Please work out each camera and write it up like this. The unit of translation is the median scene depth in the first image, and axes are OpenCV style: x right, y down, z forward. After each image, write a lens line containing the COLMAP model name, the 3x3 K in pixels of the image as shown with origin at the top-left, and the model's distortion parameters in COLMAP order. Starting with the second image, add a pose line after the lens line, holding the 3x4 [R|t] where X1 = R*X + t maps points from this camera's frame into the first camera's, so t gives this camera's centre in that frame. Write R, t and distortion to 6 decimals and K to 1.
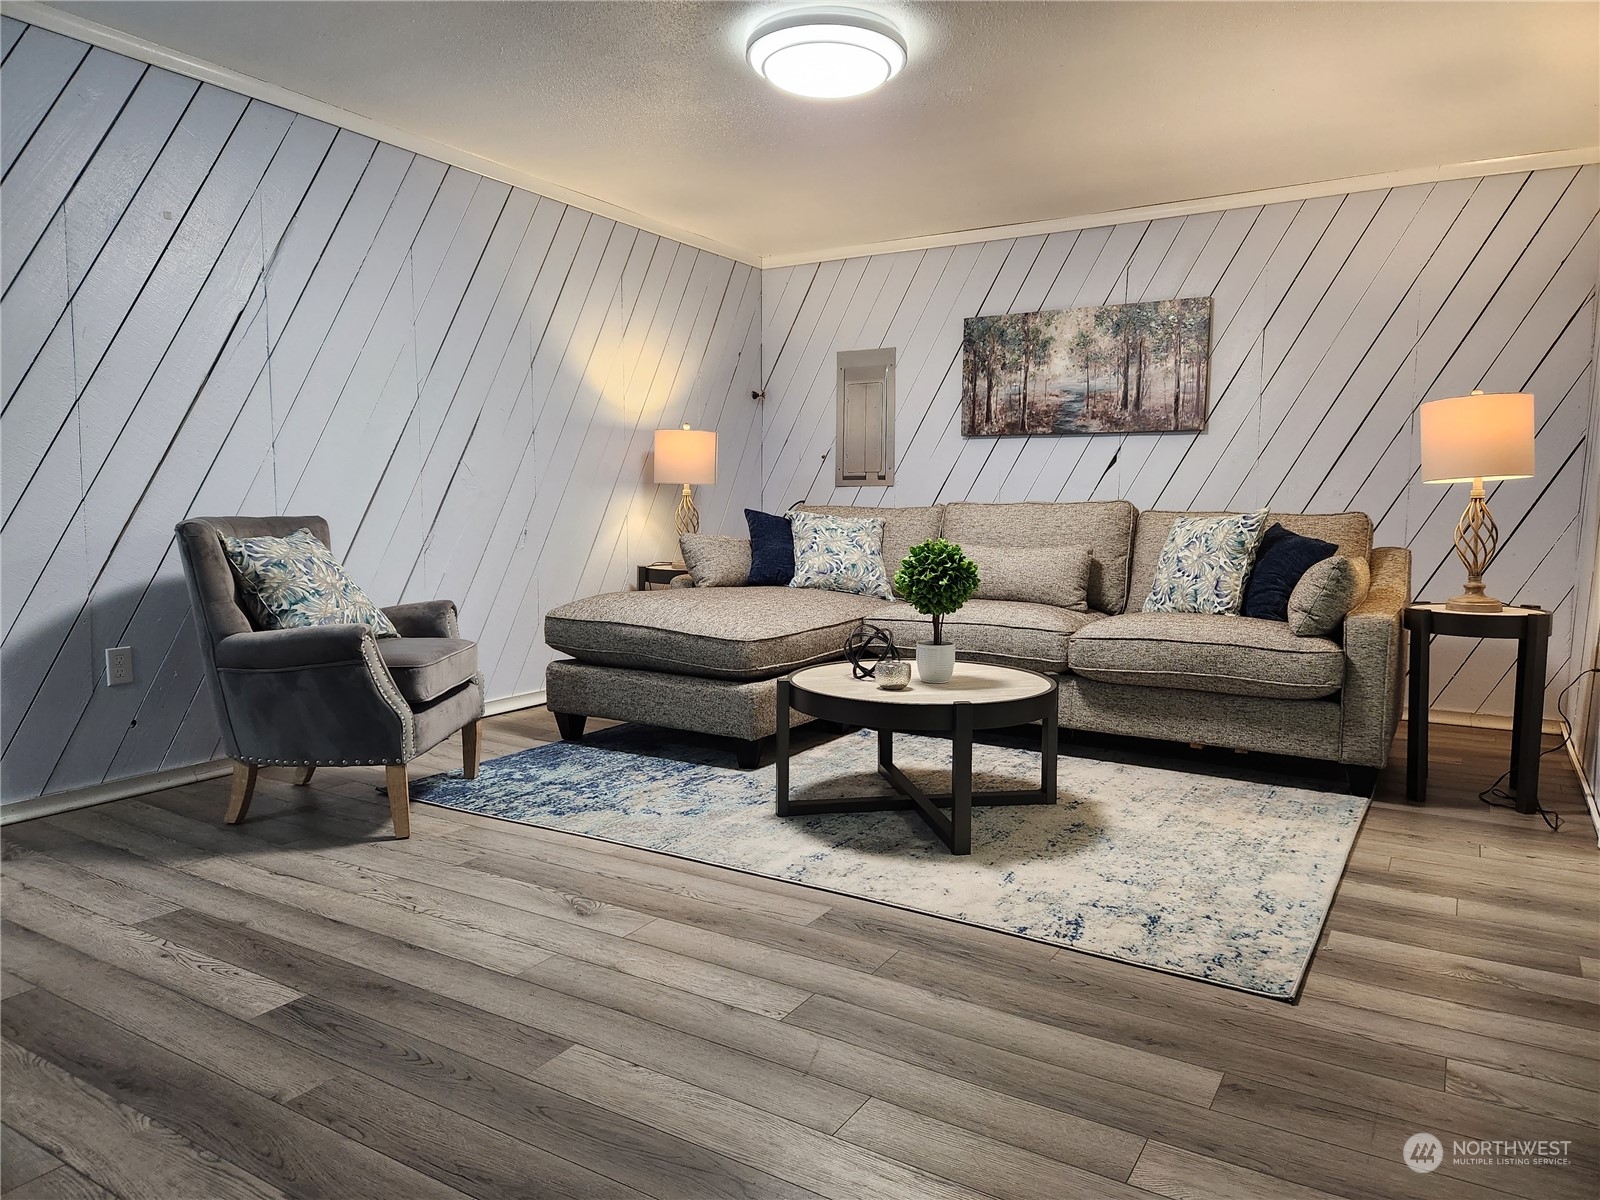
lens RADIAL K [[1075.2, 0, 807.4], [0, 1075.2, 592.2], [0, 0, 1]] dist [0.051862, -0.030708]
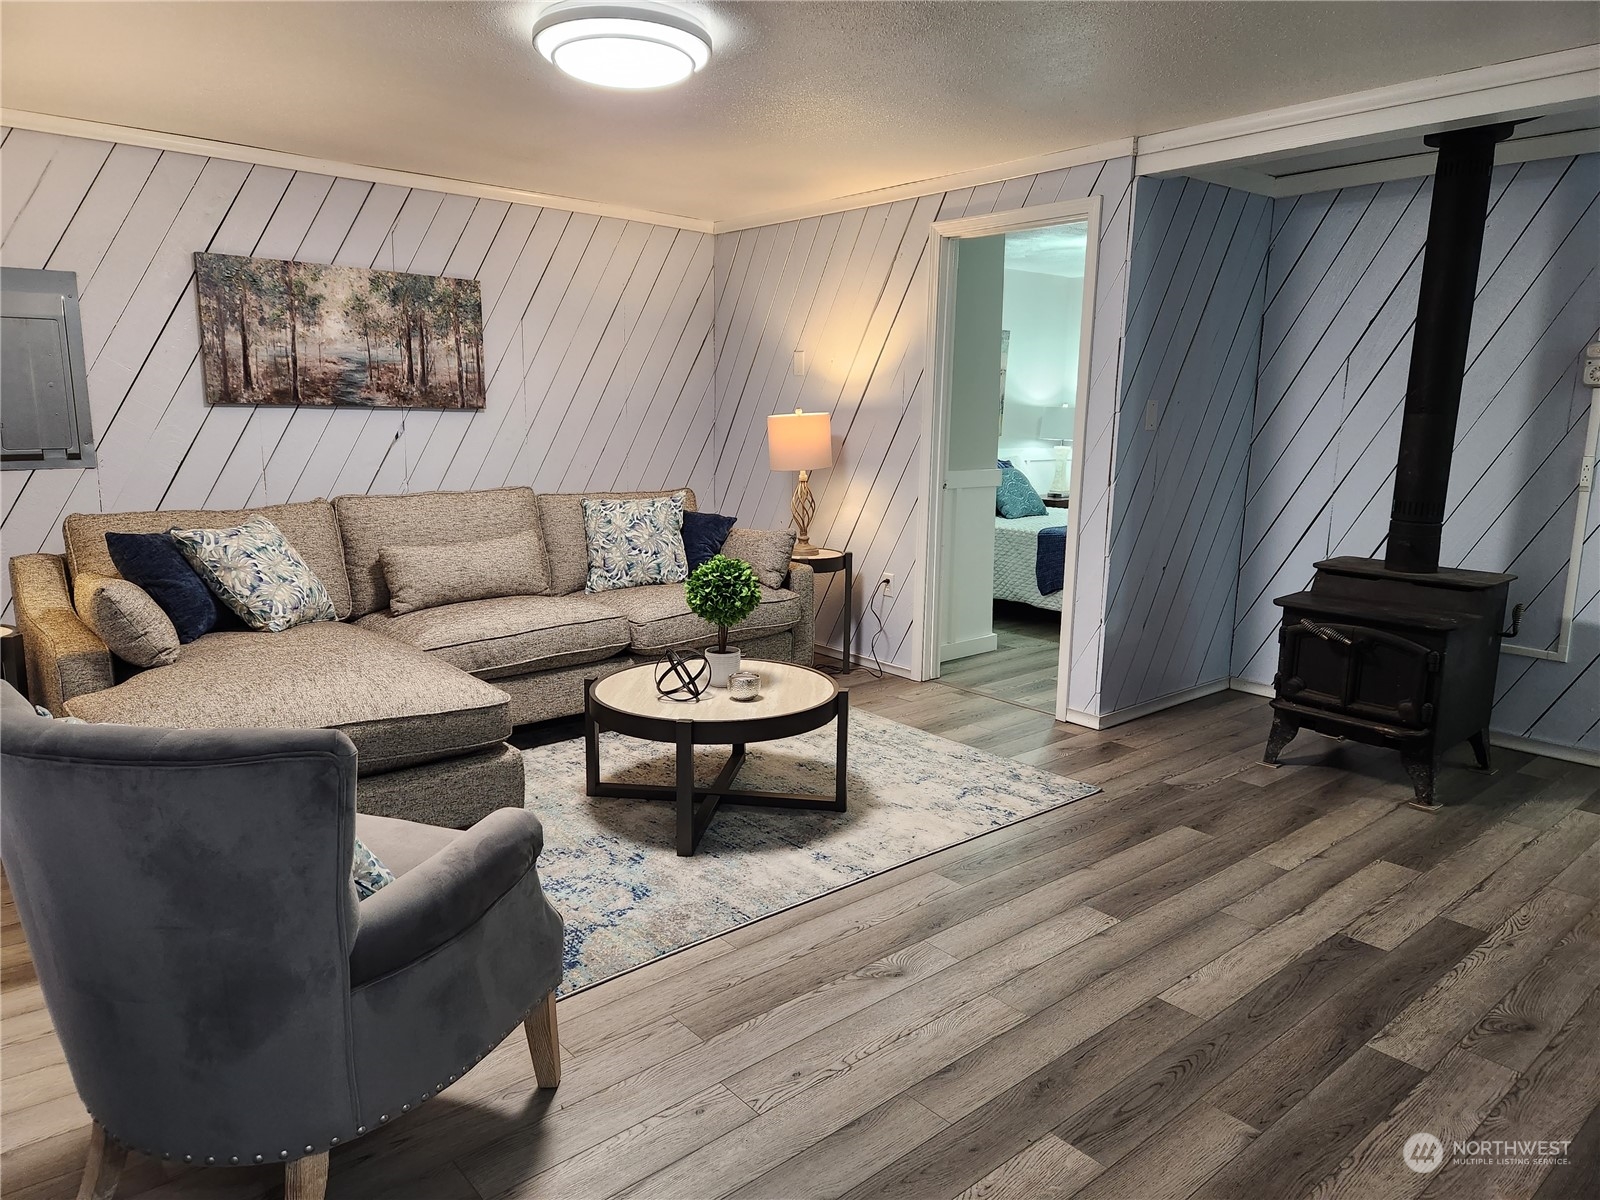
lens RADIAL K [[1075.2, 0, 805.5], [0, 1075.2, 597.8], [0, 0, 1]] dist [0.051862, -0.030708]
pose [[0.295107, -0.170301, 0.940165, -0.554316], [0.068836, 0.985220, 0.156855, -0.108466], [-0.952981, 0.018428, 0.302468, 0.372665]]
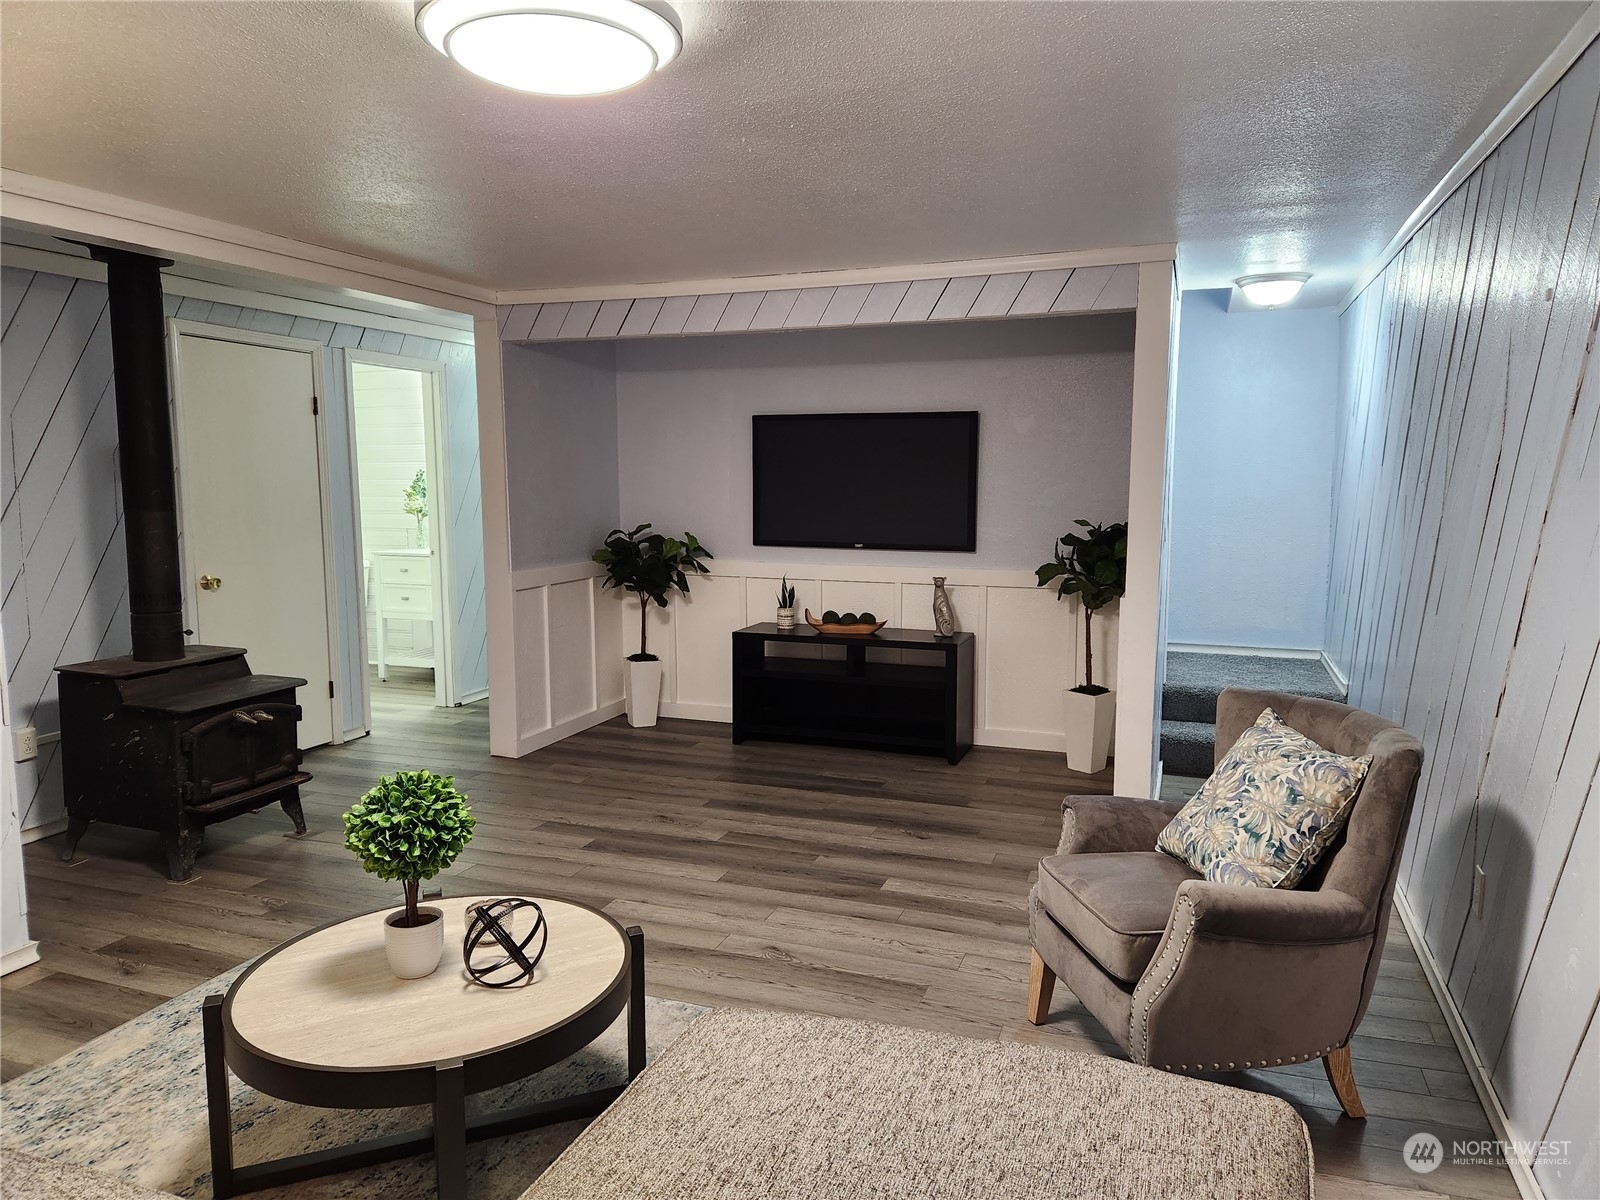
lens RADIAL K [[1075.2, 0, 804.0], [0, 1075.2, 598.4], [0, 0, 1]] dist [0.051862, -0.030708]
pose [[-0.981392, 0.022945, -0.190638, -0.000106], [-0.016487, 0.979099, 0.202716, -0.194079], [0.191305, 0.202087, -0.960502, 1.072571]]
